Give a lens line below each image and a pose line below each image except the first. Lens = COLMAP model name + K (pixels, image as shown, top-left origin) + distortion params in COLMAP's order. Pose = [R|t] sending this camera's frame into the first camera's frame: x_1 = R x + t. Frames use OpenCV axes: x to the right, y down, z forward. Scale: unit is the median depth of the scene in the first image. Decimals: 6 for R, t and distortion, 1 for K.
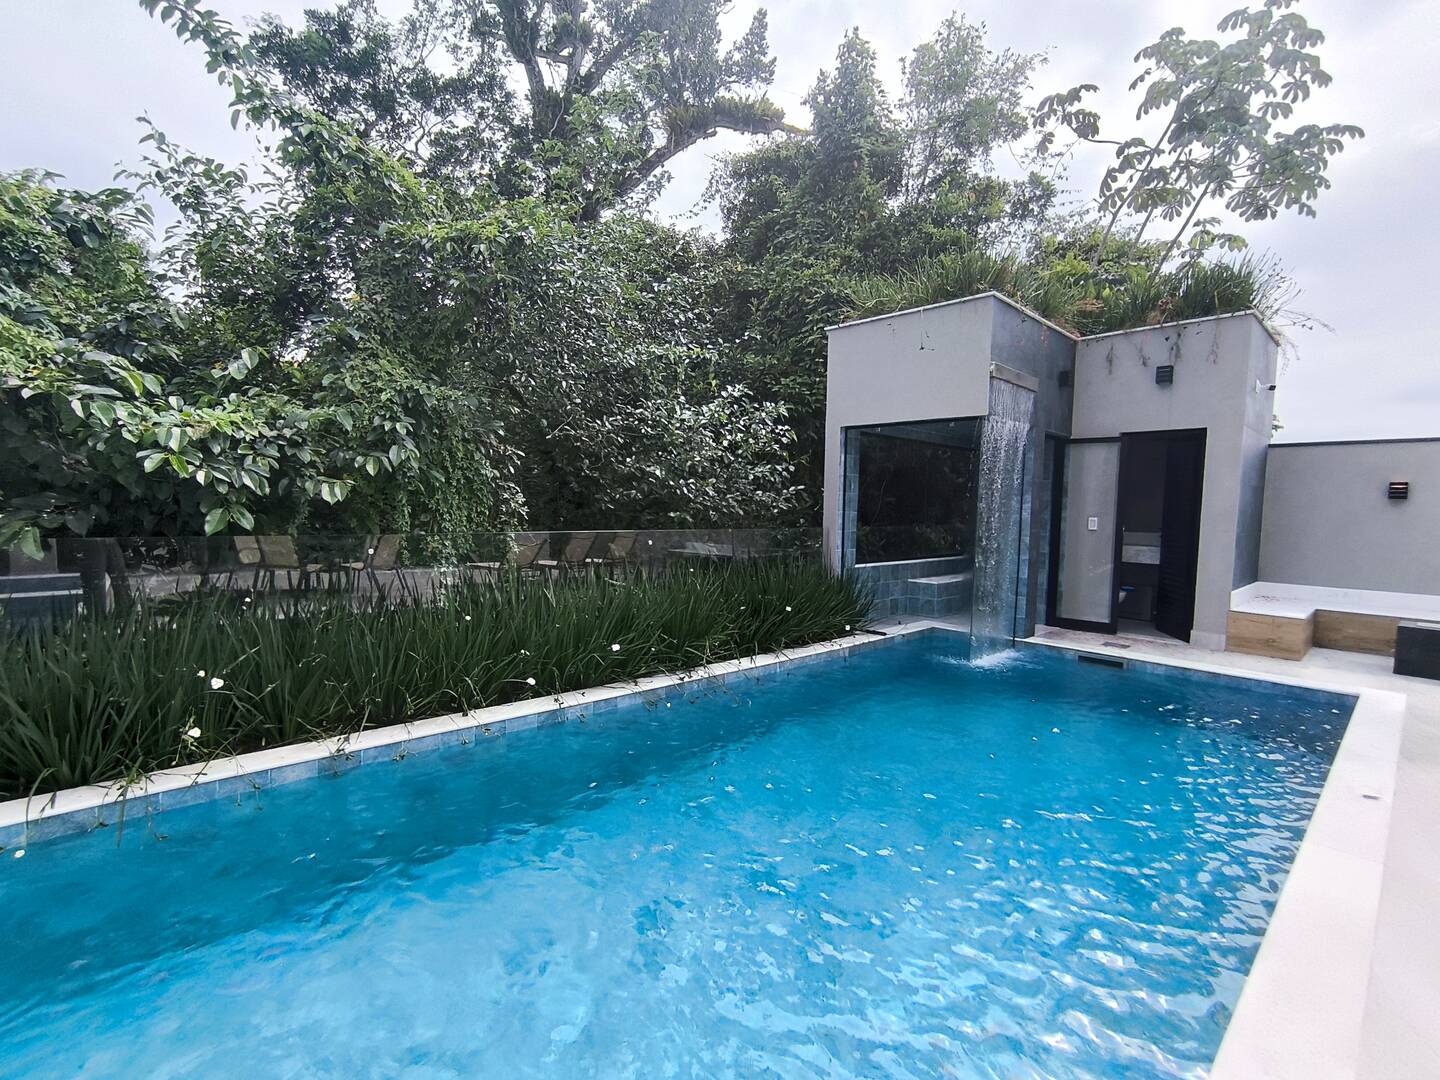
lens RADIAL K [[652.3, 0, 712.9], [0, 652.3, 555.2], [0, 0, 1]] dist [-0.010689, 0.006593]
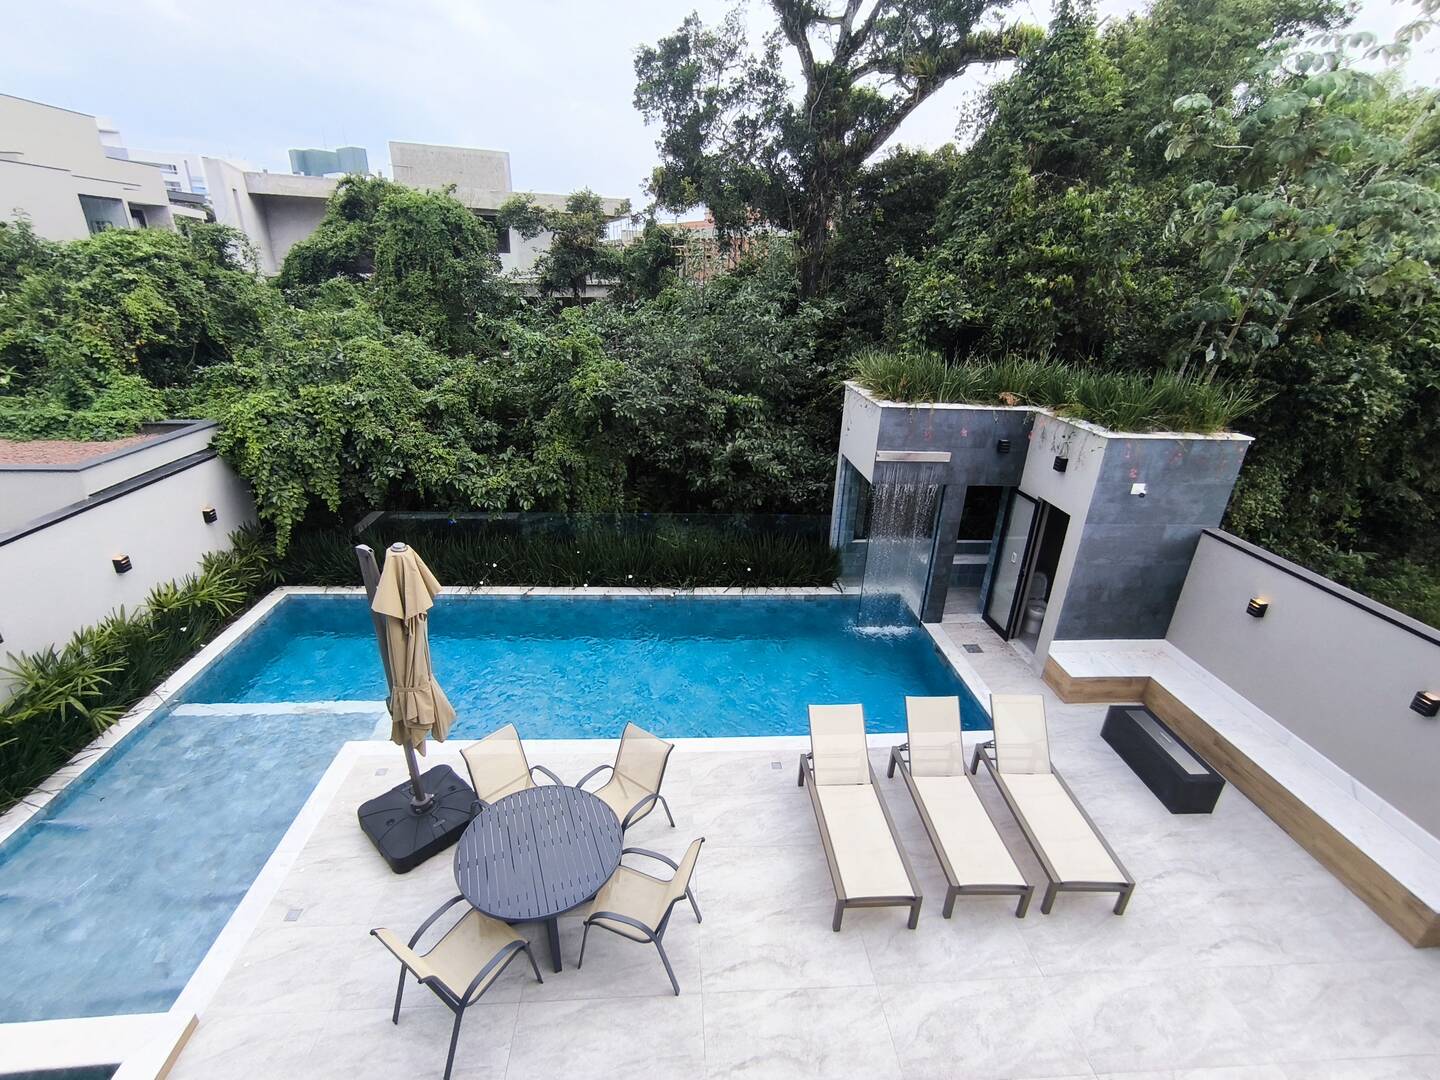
lens RADIAL K [[652.3, 0, 714.7], [0, 652.3, 541.4], [0, 0, 1]] dist [-0.010689, 0.006593]
pose [[0.784647, 0.241274, -0.571066, 0.547523], [-0.063480, 0.947586, 0.313131, -0.286927], [0.616684, -0.209446, 0.758837, -0.213304]]
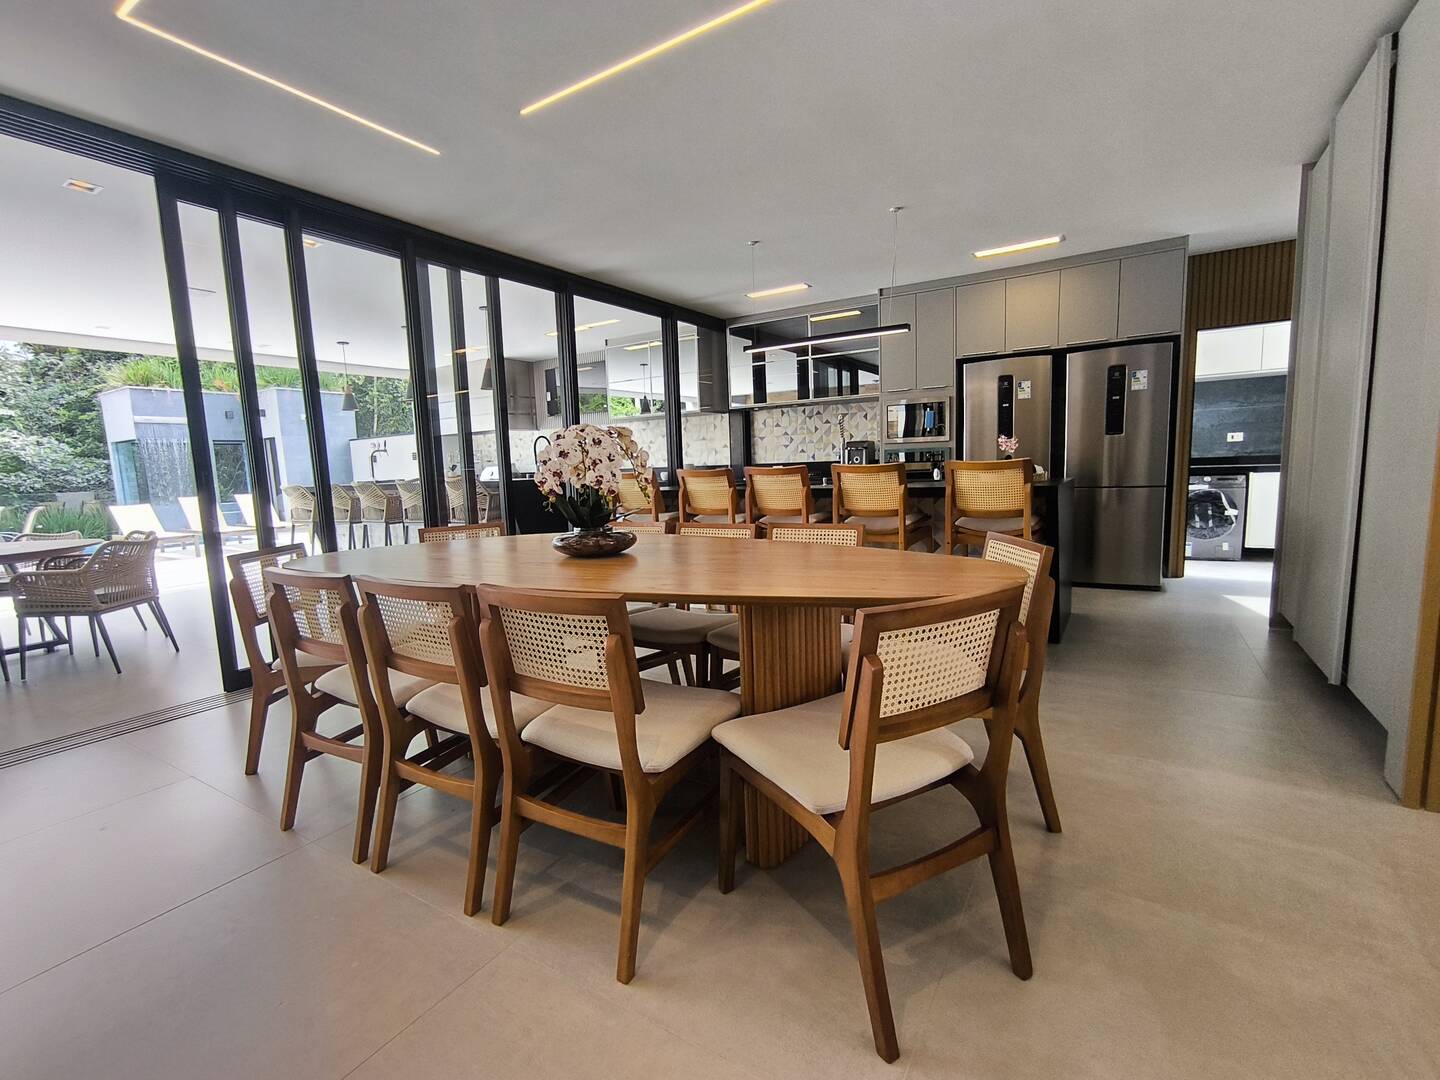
lens RADIAL K [[652.3, 0, 711.1], [0, 652.3, 542.3], [0, 0, 1]] dist [-0.010689, 0.006593]
pose [[0.964874, -0.094209, 0.245241, 0.961000], [0.082974, 0.994990, 0.055772, 0.106313], [-0.249267, -0.033464, 0.967857, -0.956421]]
